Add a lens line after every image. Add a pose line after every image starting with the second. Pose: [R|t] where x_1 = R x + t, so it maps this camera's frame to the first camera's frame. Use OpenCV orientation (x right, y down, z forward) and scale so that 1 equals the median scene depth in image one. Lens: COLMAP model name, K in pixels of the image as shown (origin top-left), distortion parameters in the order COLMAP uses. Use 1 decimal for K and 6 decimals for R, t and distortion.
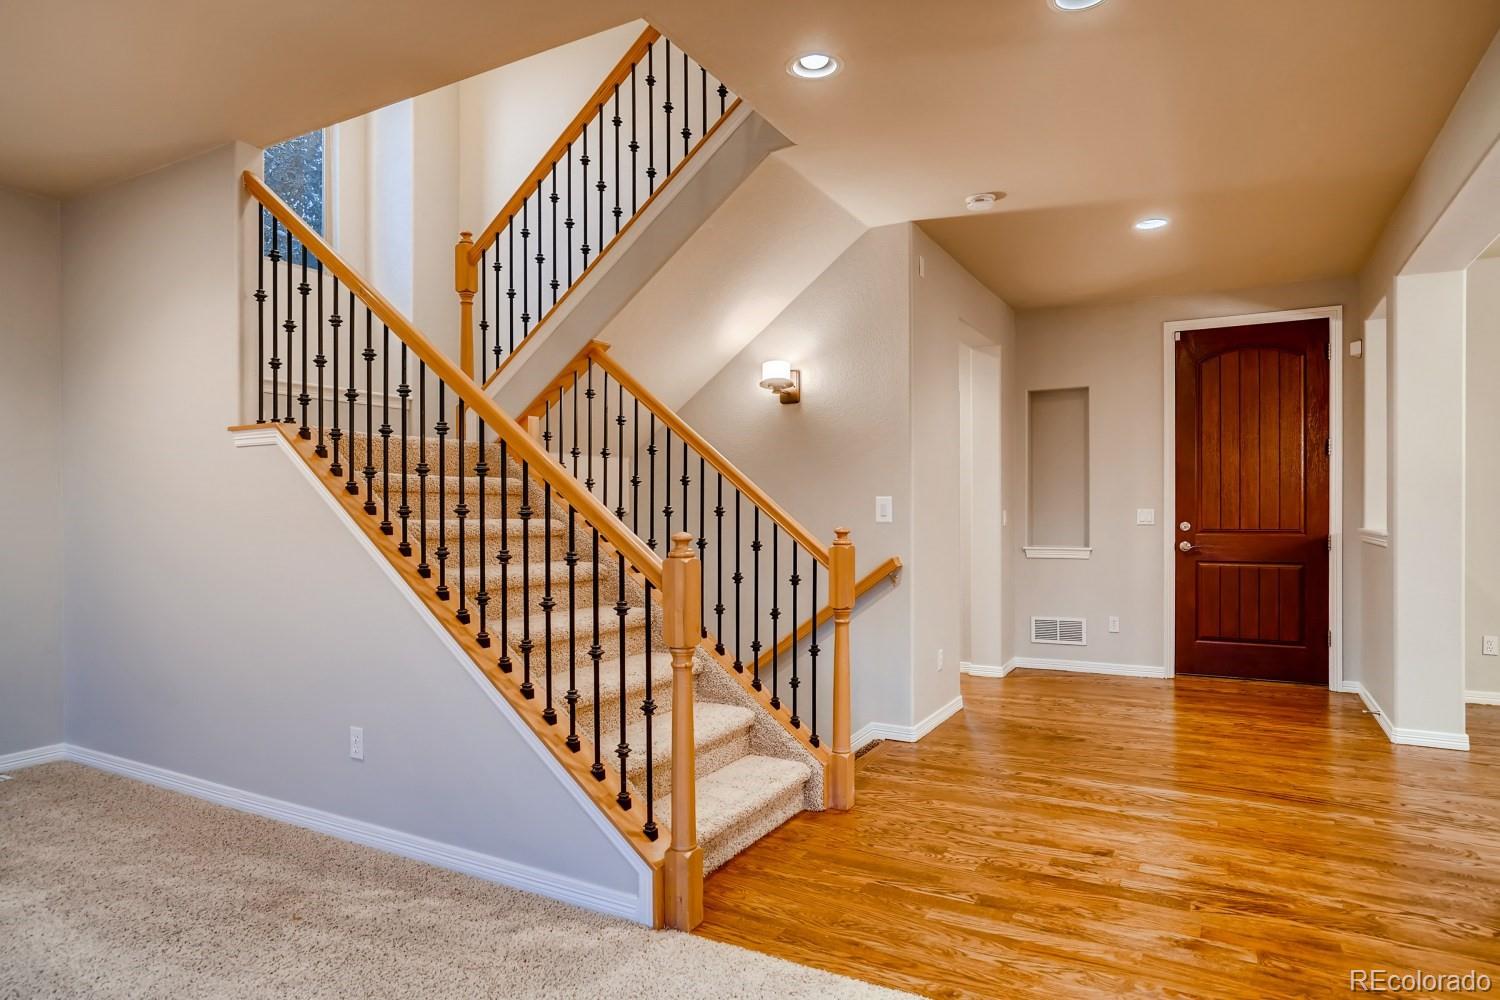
lens RADIAL K [[853.7, 0, 744.2], [0, 853.7, 509.2], [0, 0, 1]] dist [-0.025599, 0.000838]
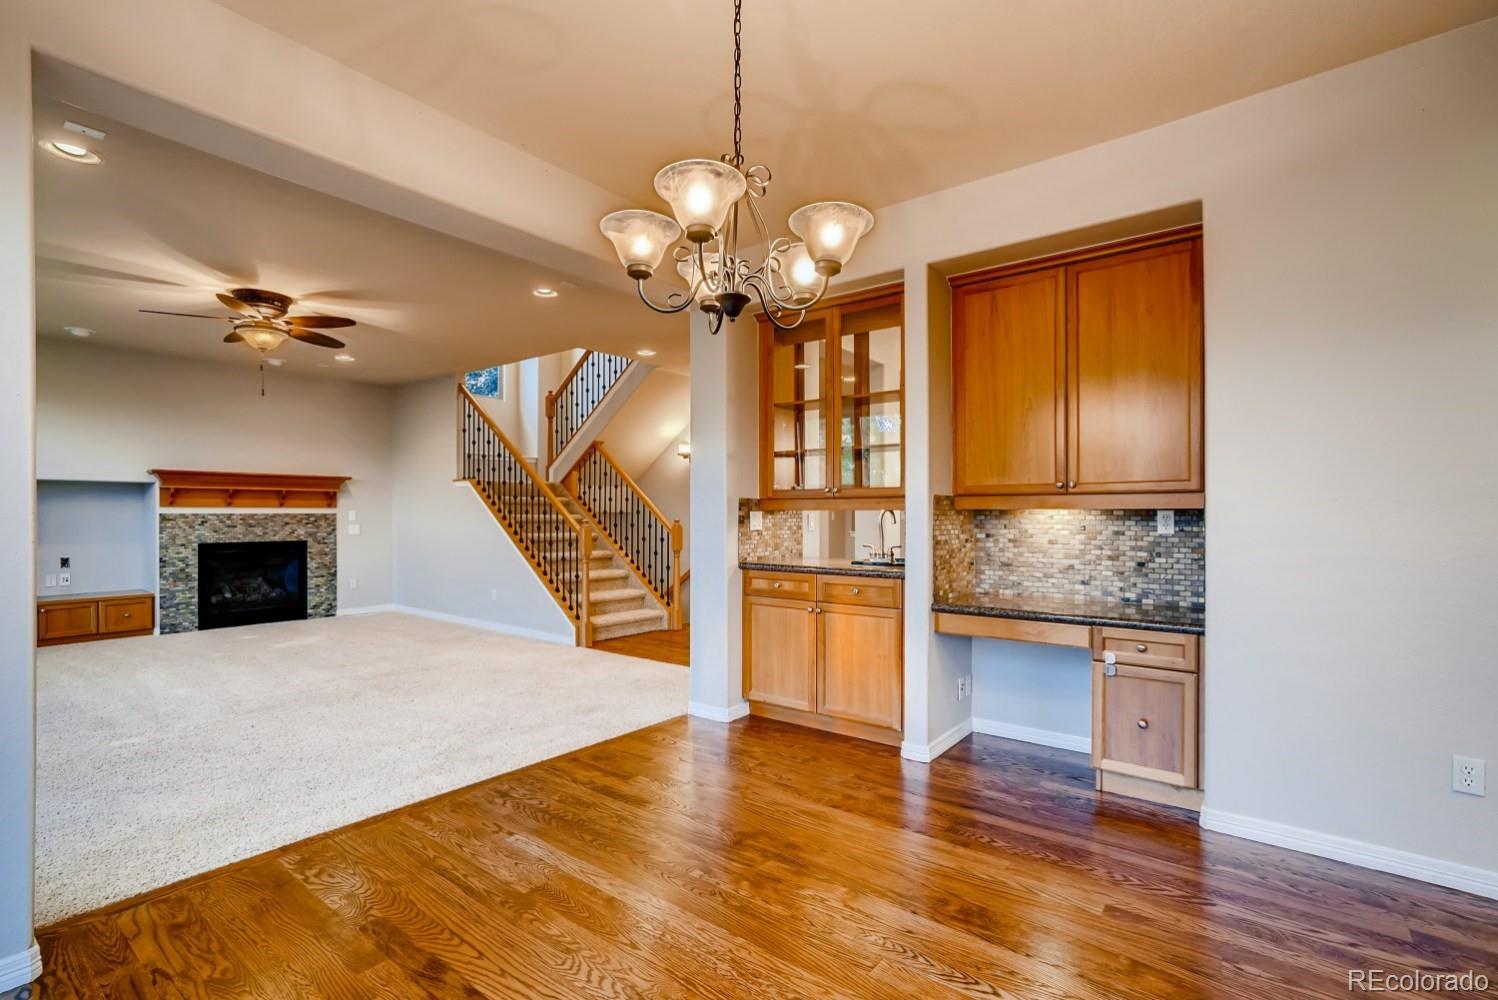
lens RADIAL K [[695.0, 0, 757.5], [0, 695.0, 512.3], [0, 0, 1]] dist [-0.010843, 0.013898]
pose [[0.987873, 0.004947, -0.155188, 0.646426], [-0.004021, 0.999972, 0.006284, -0.011461], [0.155215, -0.005584, 0.987865, -0.964721]]
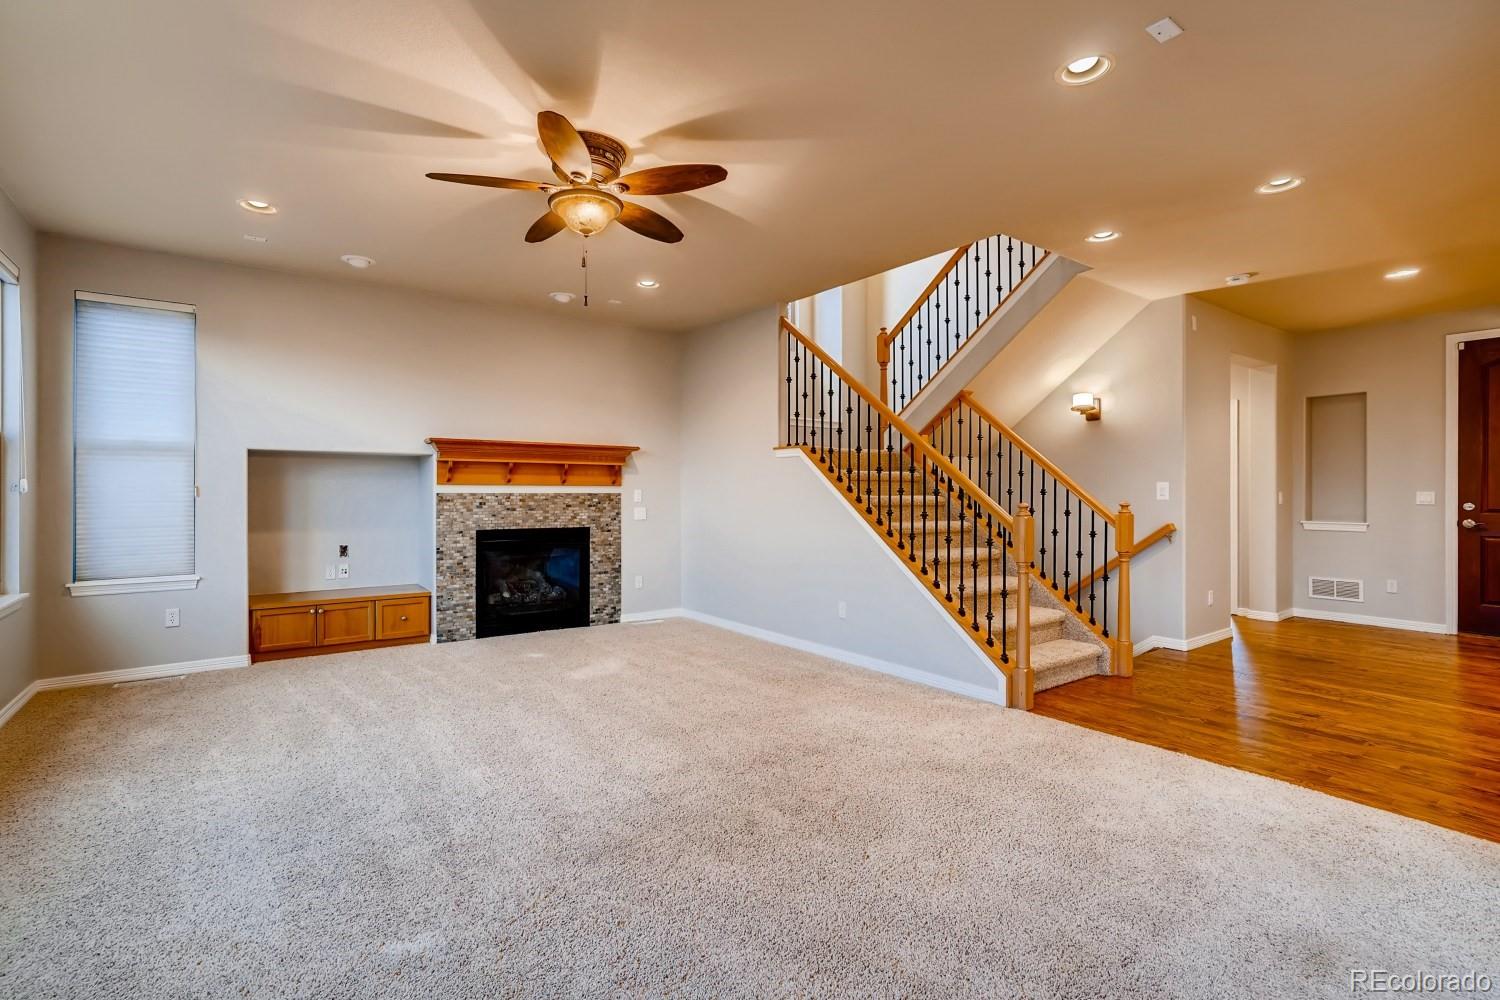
lens RADIAL K [[695.9, 0, 761.3], [0, 695.9, 488.3], [0, 0, 1]] dist [-0.010843, 0.013898]
pose [[0.916864, 0.003425, -0.399186, 0.008364], [-0.003886, 0.999992, -0.000343, -0.002028], [0.399182, 0.001866, 0.916870, -0.464582]]
